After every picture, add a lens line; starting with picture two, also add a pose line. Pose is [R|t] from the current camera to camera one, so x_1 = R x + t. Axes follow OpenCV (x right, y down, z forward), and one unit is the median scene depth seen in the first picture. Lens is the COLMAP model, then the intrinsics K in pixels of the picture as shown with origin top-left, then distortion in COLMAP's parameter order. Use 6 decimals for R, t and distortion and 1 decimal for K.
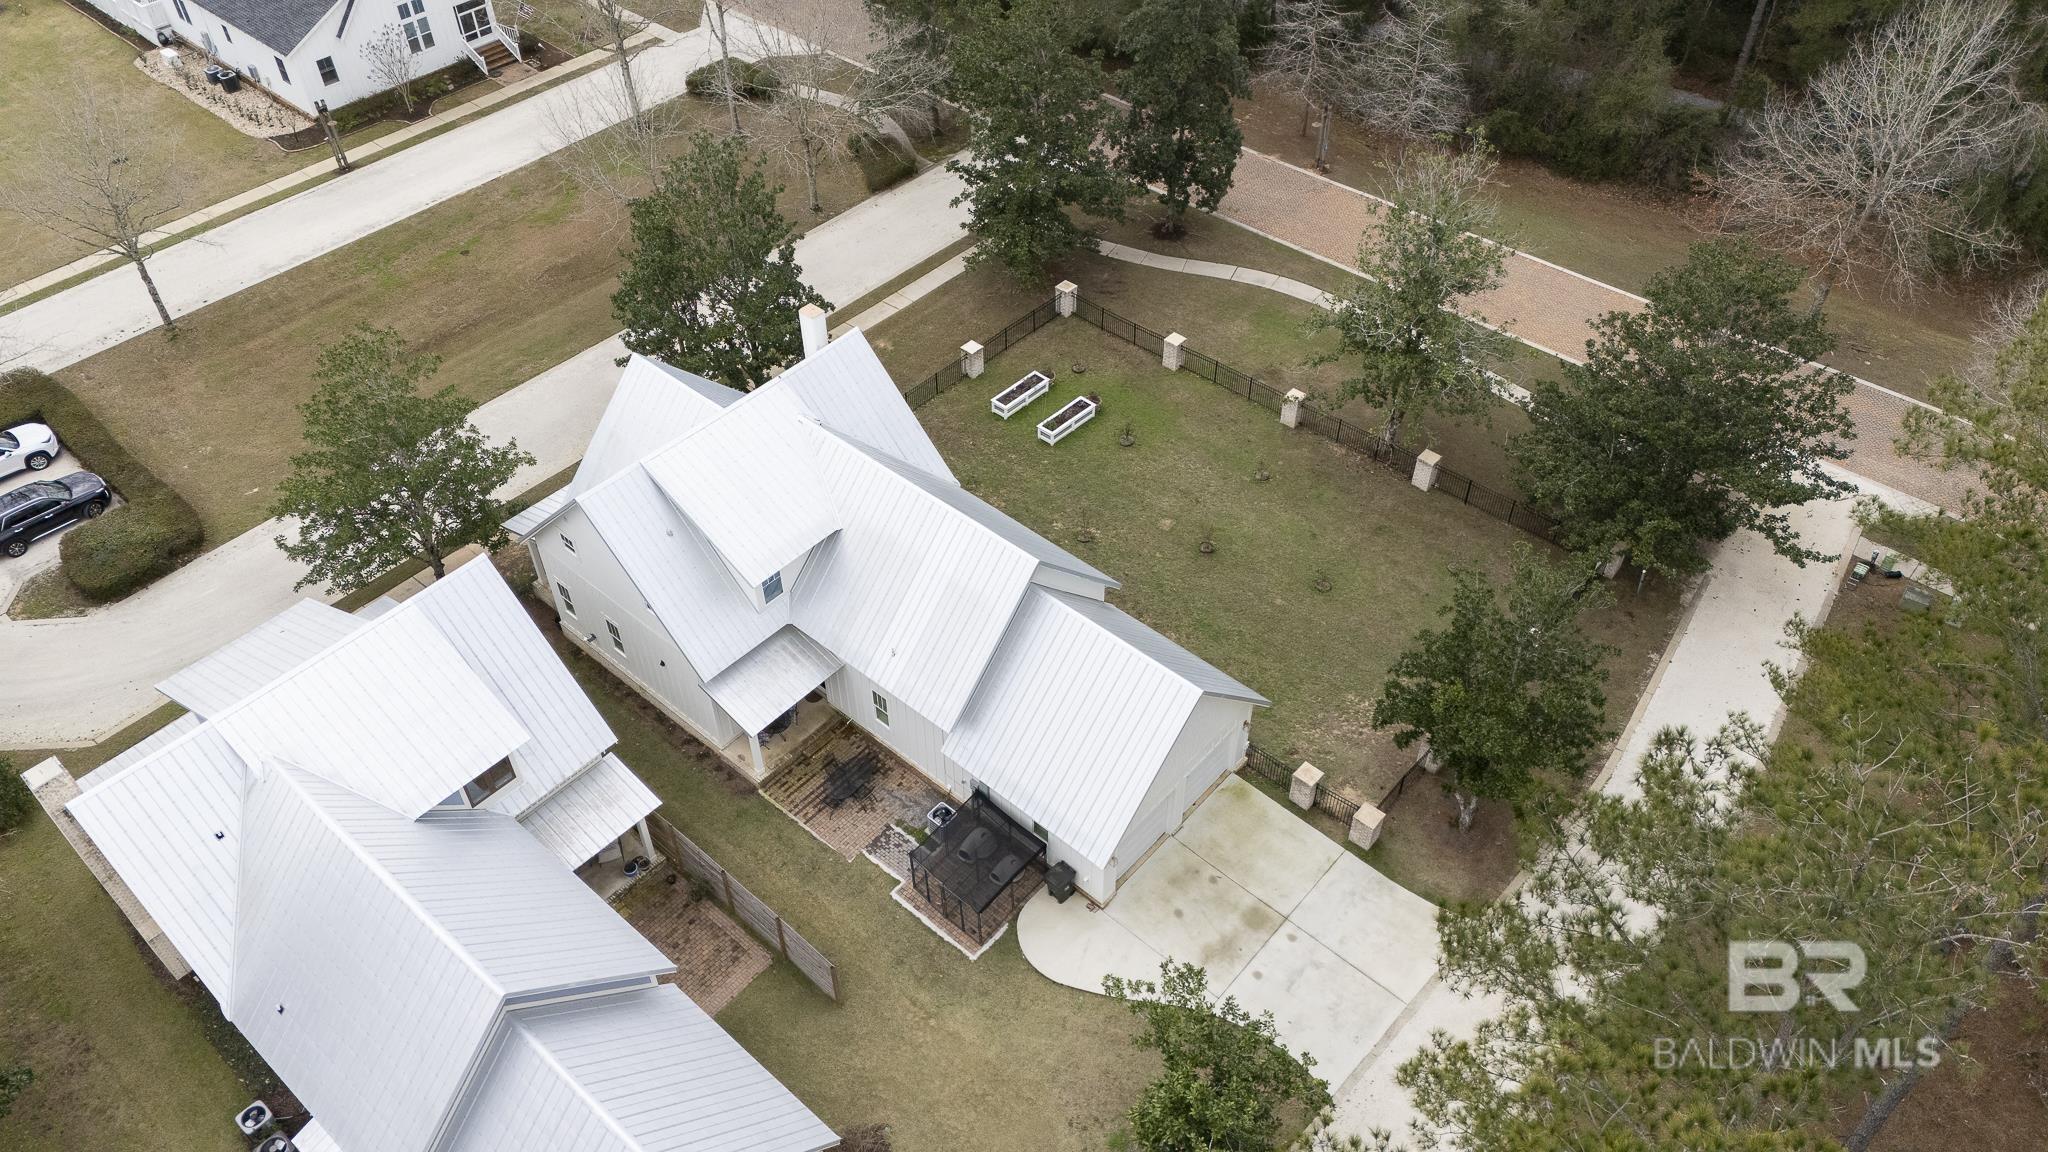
lens RADIAL K [[1486.9, 0, 1024.0], [0, 1486.9, 576.0], [0, 0, 1]] dist [0.083452, -0.077036]
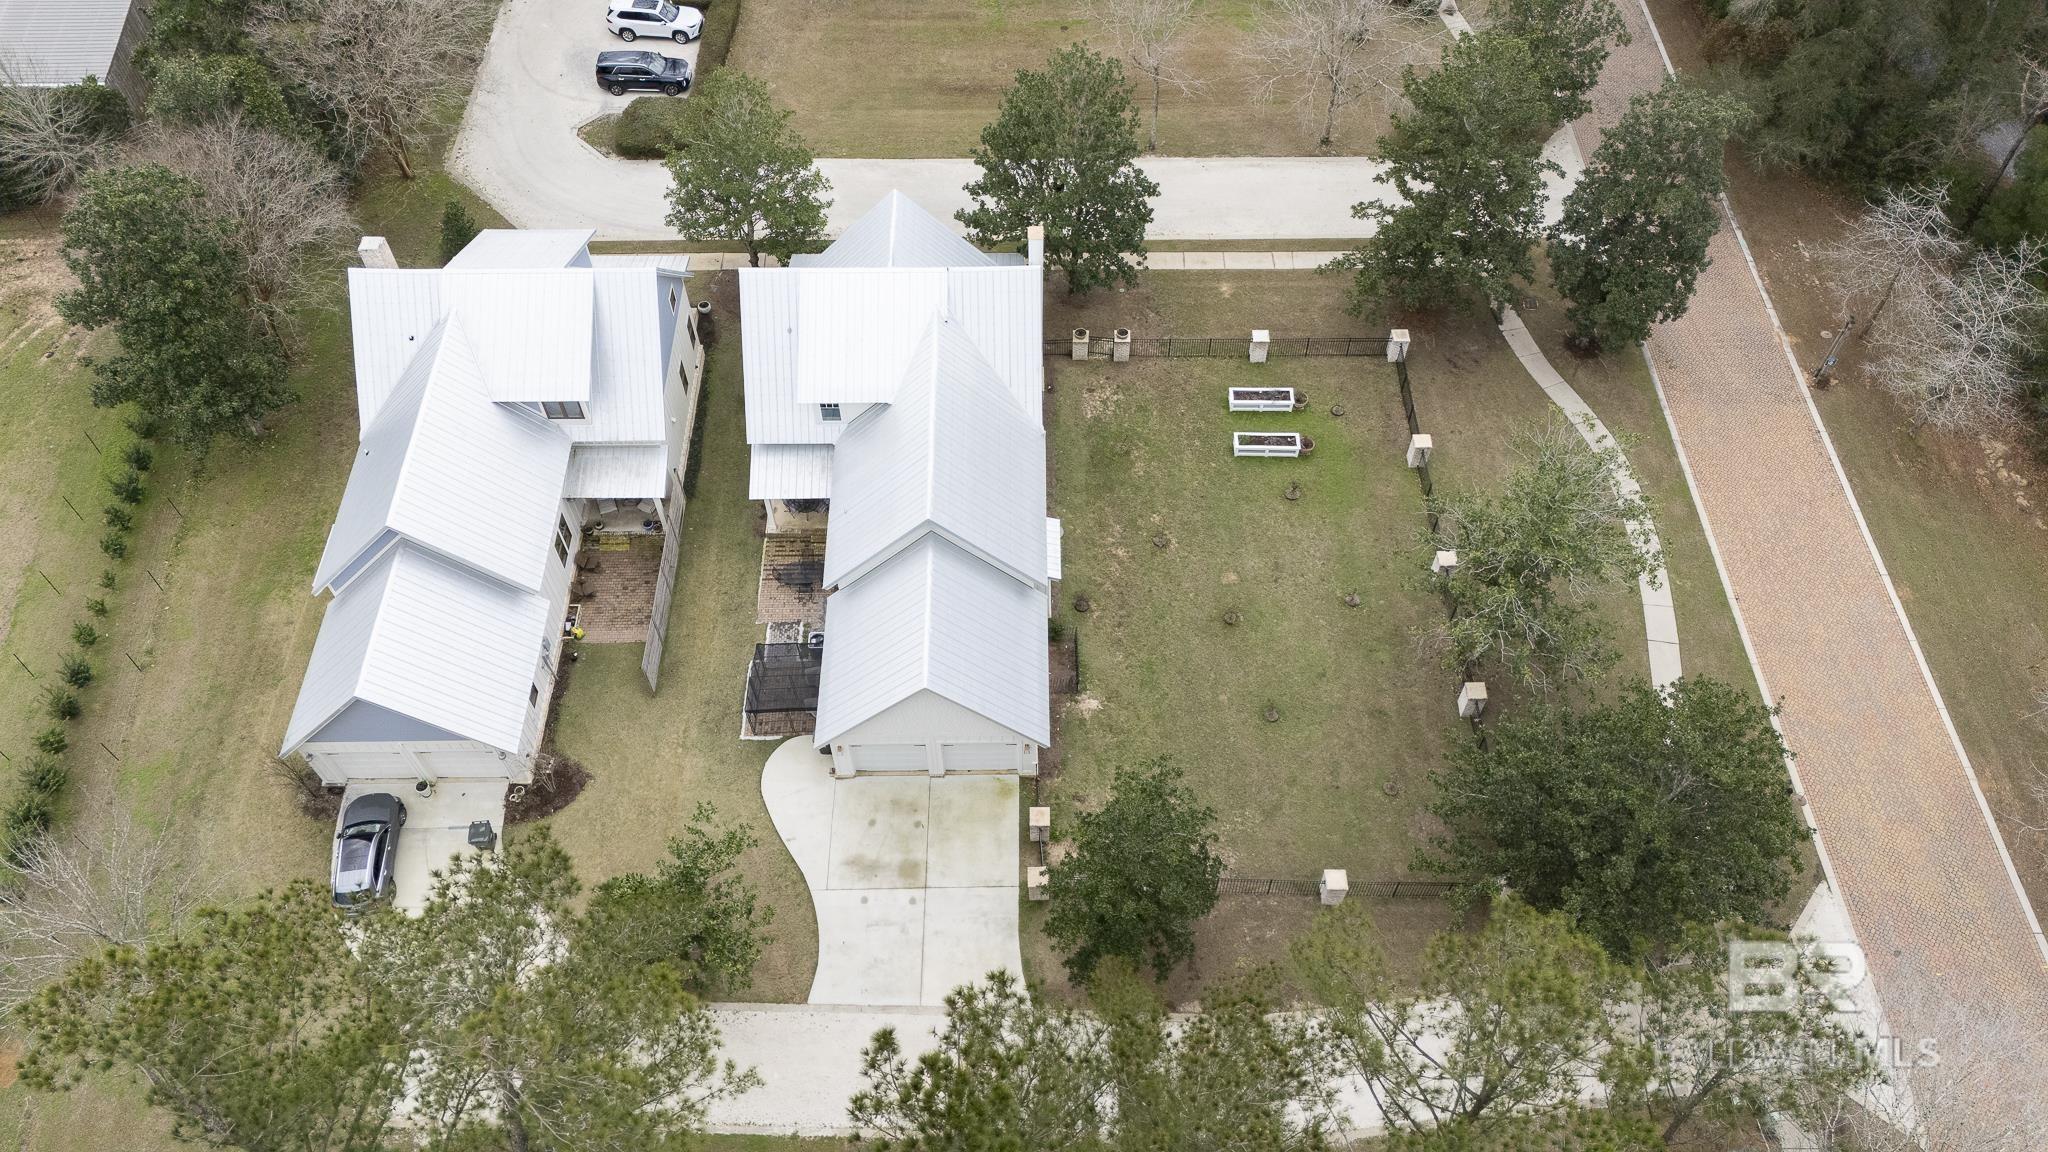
lens RADIAL K [[1486.9, 0, 1024.0], [0, 1486.9, 576.0], [0, 0, 1]] dist [0.083452, -0.077036]
pose [[0.666469, 0.608565, -0.430660, 0.455961], [-0.522539, 0.793325, 0.312390, -0.291634], [0.531763, 0.016838, 0.846726, 0.033012]]
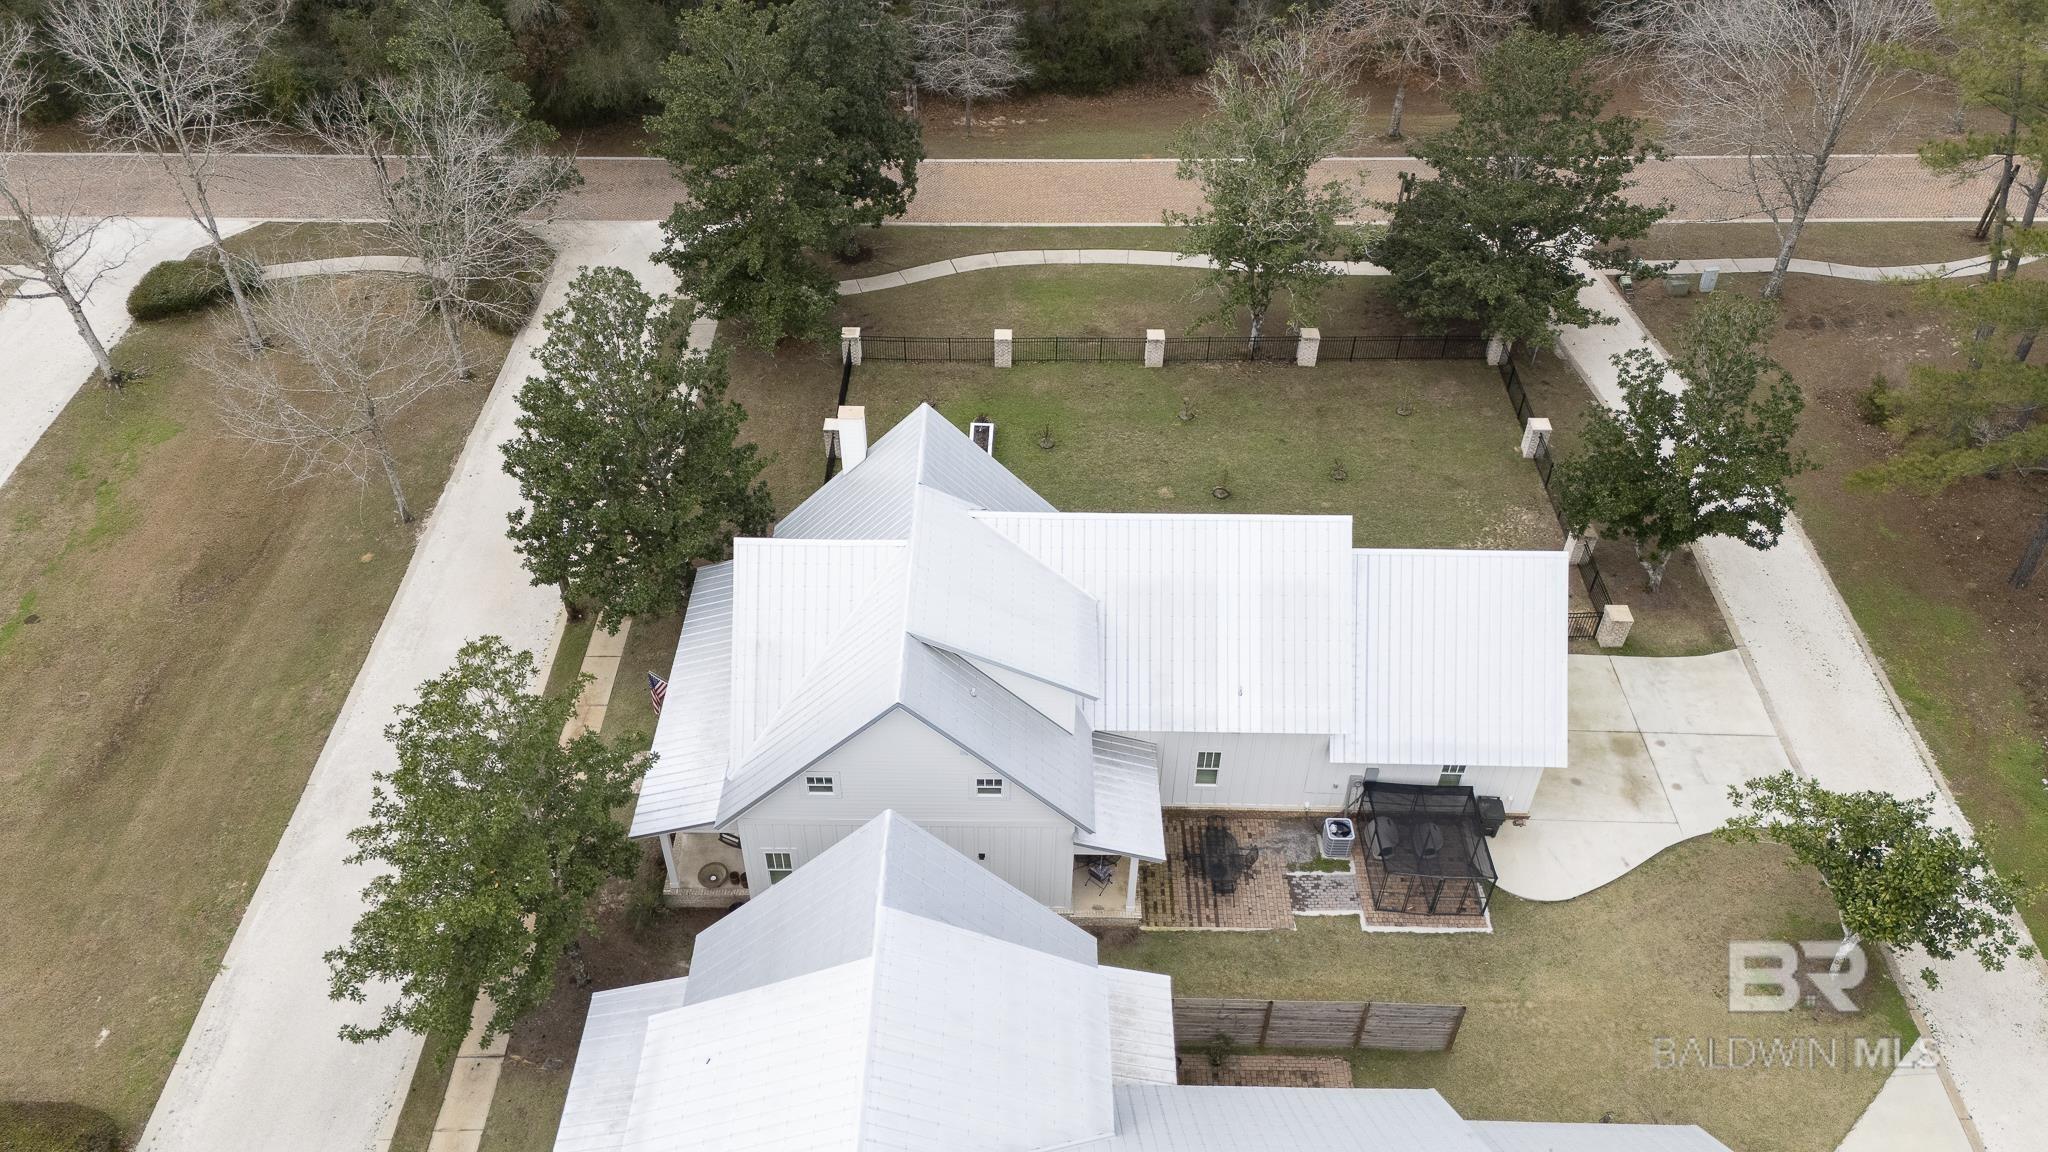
lens RADIAL K [[1486.9, 0, 1024.0], [0, 1486.9, 576.0], [0, 0, 1]] dist [0.083452, -0.077036]
pose [[0.753513, -0.435813, 0.492225, -0.468871], [0.452450, 0.886960, 0.092684, -0.118254], [-0.476977, 0.152869, 0.865519, 0.231206]]
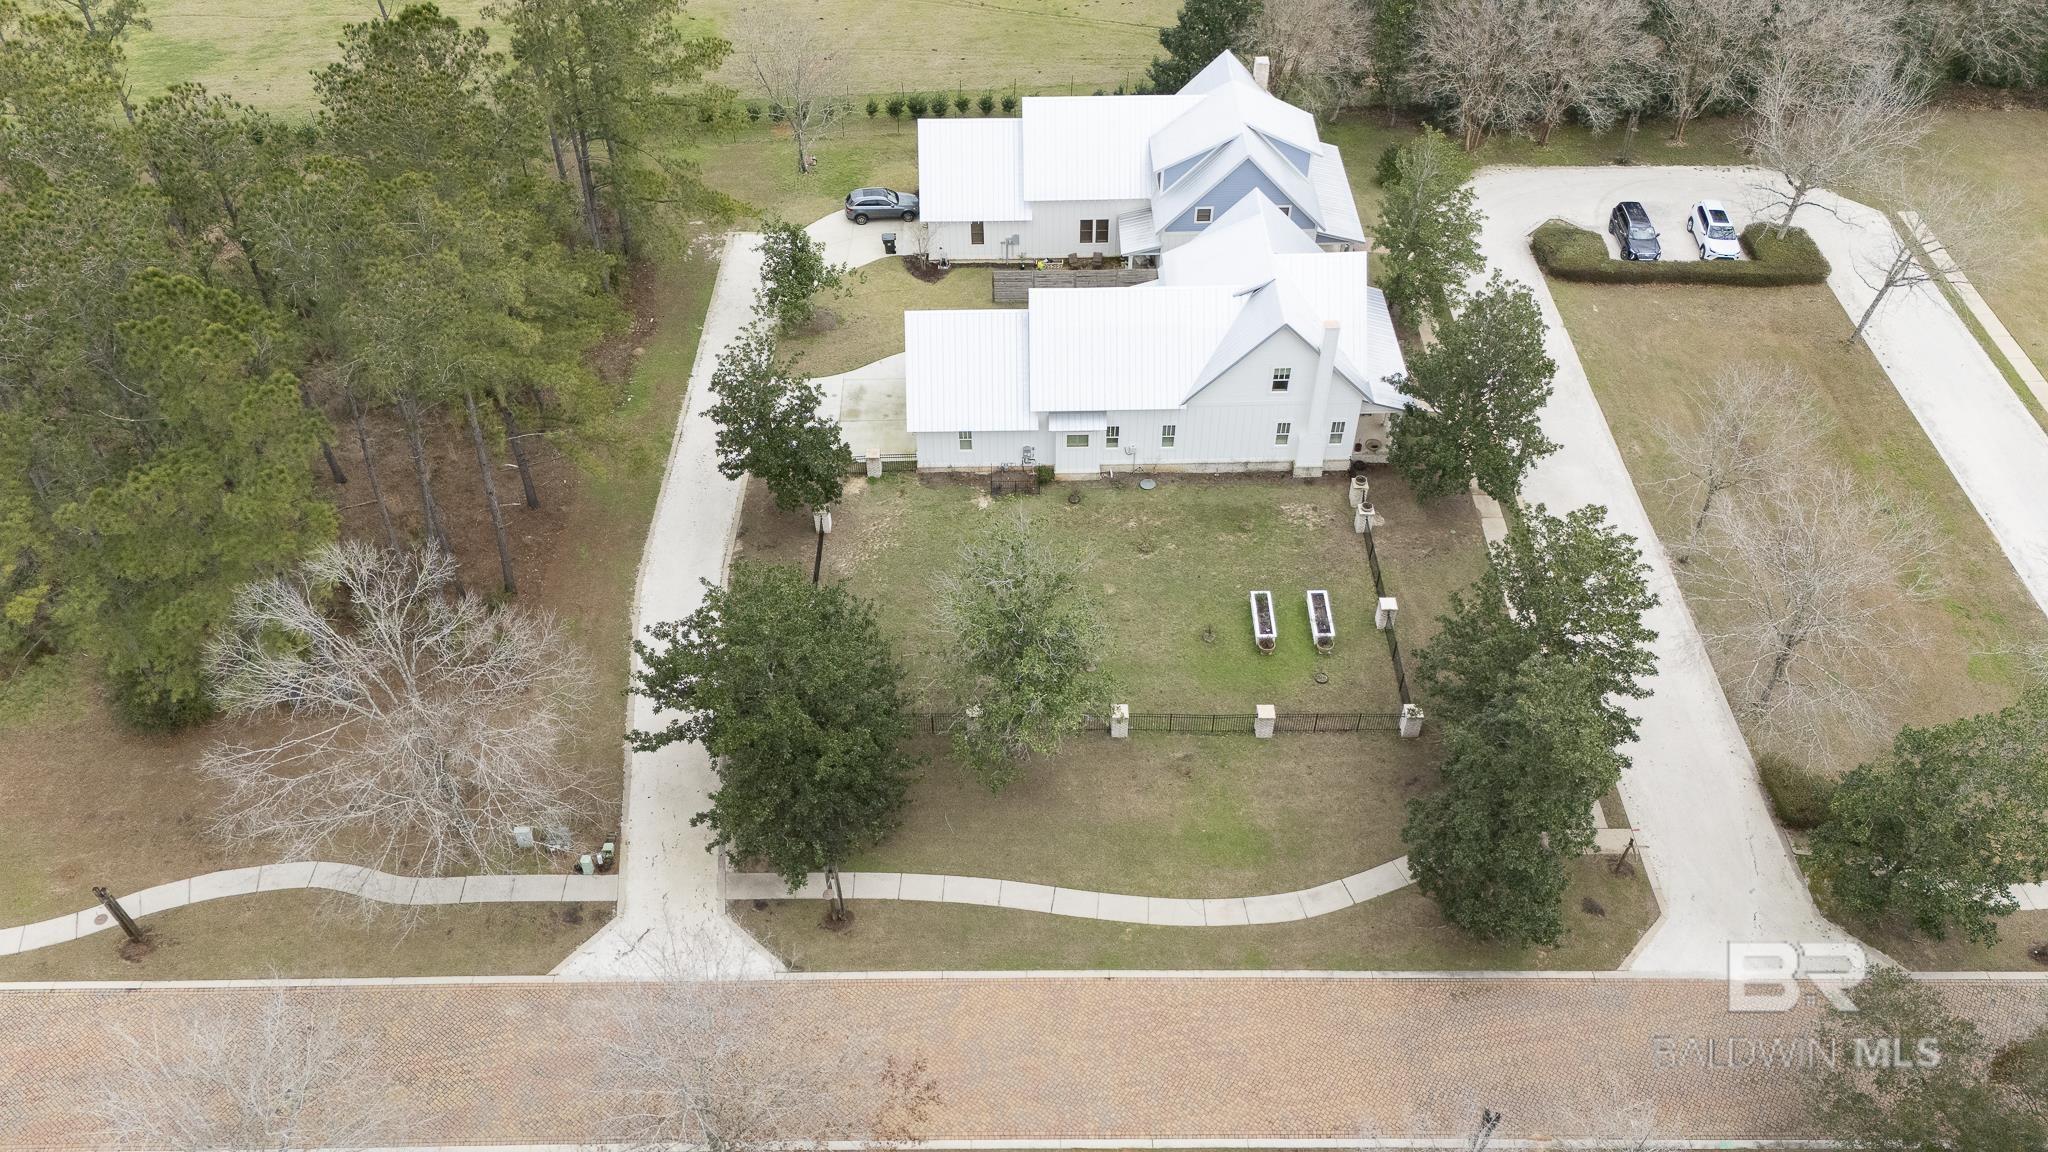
lens RADIAL K [[1486.9, 0, 1024.0], [0, 1486.9, 576.0], [0, 0, 1]] dist [0.083452, -0.077036]
pose [[-0.742027, 0.487098, -0.460578, 0.708810], [-0.462731, 0.124956, 0.877648, -1.079321], [0.485052, 0.864362, 0.132675, 0.804746]]
